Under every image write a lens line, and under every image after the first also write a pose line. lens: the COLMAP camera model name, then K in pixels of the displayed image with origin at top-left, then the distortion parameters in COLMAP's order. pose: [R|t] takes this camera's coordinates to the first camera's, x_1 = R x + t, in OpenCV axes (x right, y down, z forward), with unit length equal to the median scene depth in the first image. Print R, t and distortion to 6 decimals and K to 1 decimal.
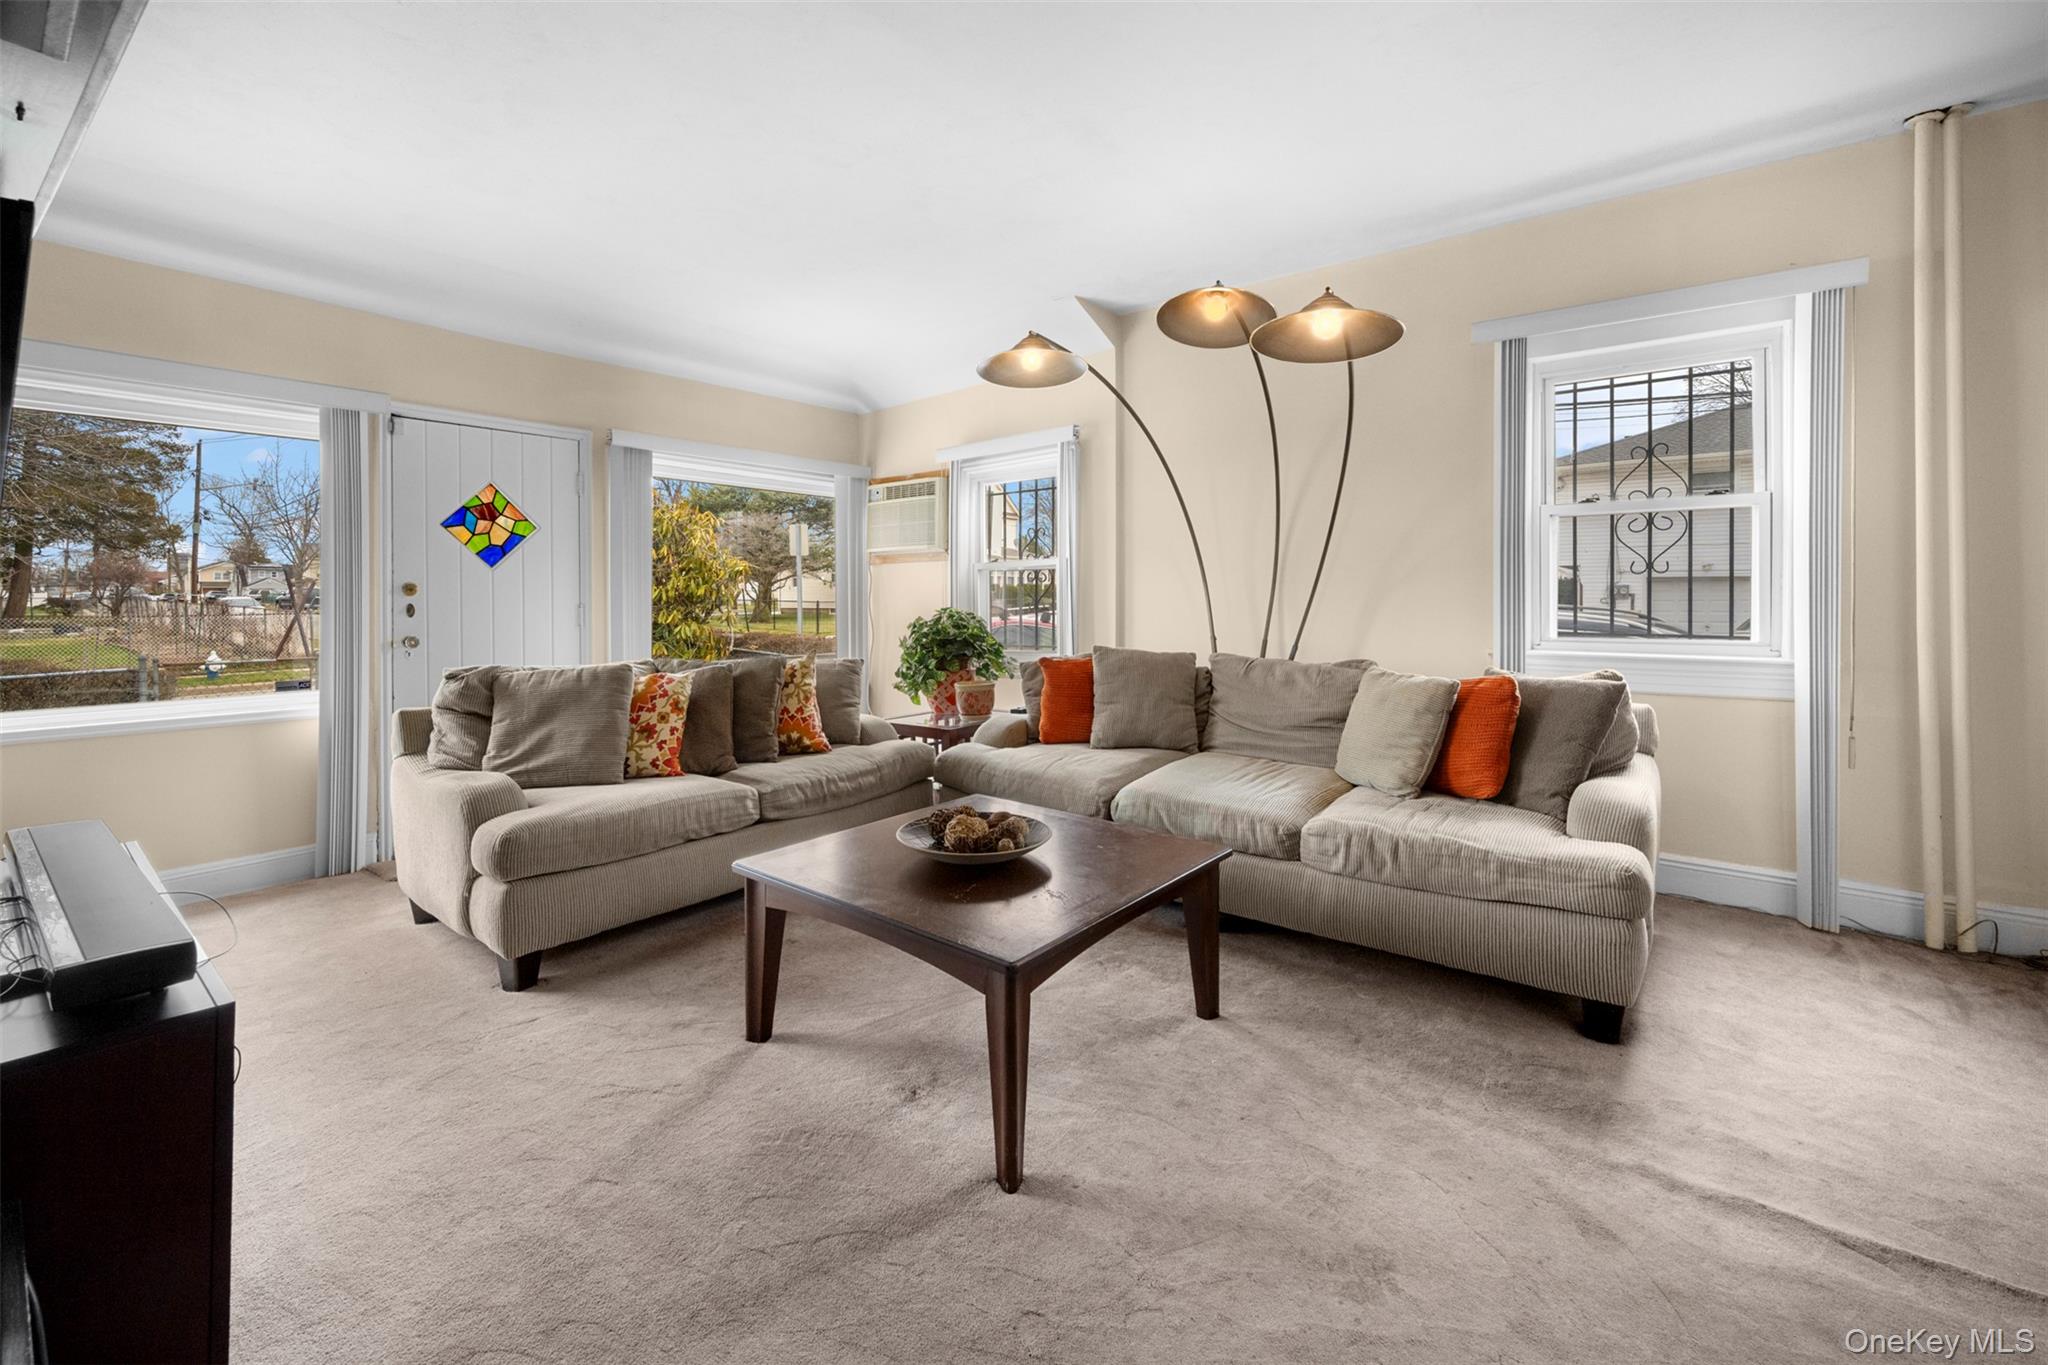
lens RADIAL K [[853.3, 0, 1020.7], [0, 853.3, 603.4], [0, 0, 1]] dist [0.000477, 0.000042]
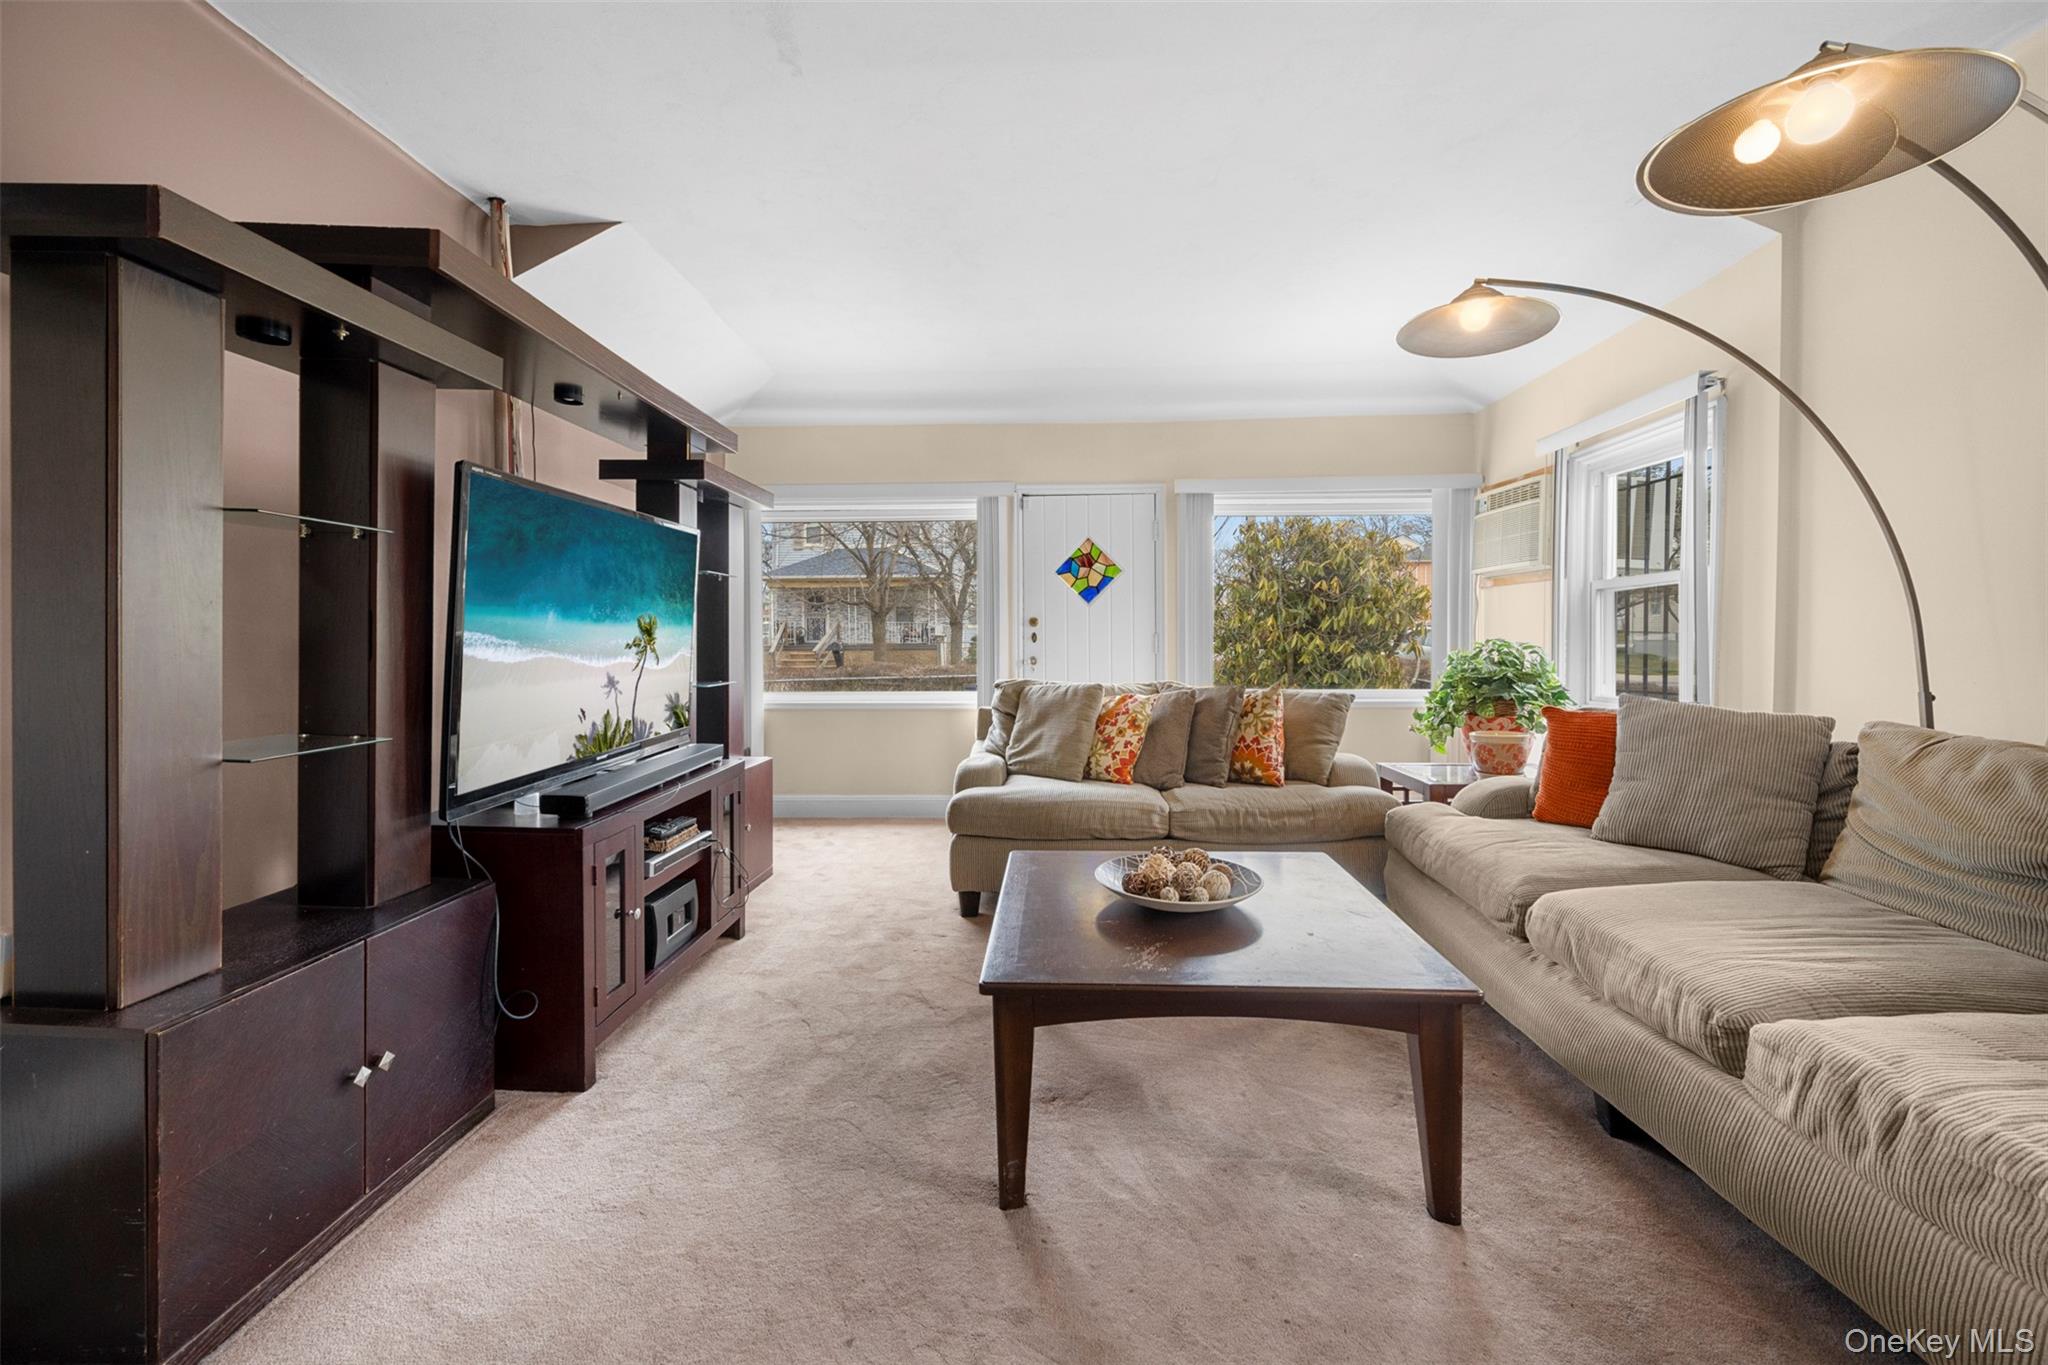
lens RADIAL K [[844.4, 0, 1020.2], [0, 844.4, 660.6], [0, 0, 1]] dist [-0.001523, 0.000062]
pose [[0.575655, 0.029069, -0.817176, 0.396385], [-0.002866, 0.999434, 0.033533, -0.000048], [0.817688, -0.016961, 0.575412, 0.217935]]
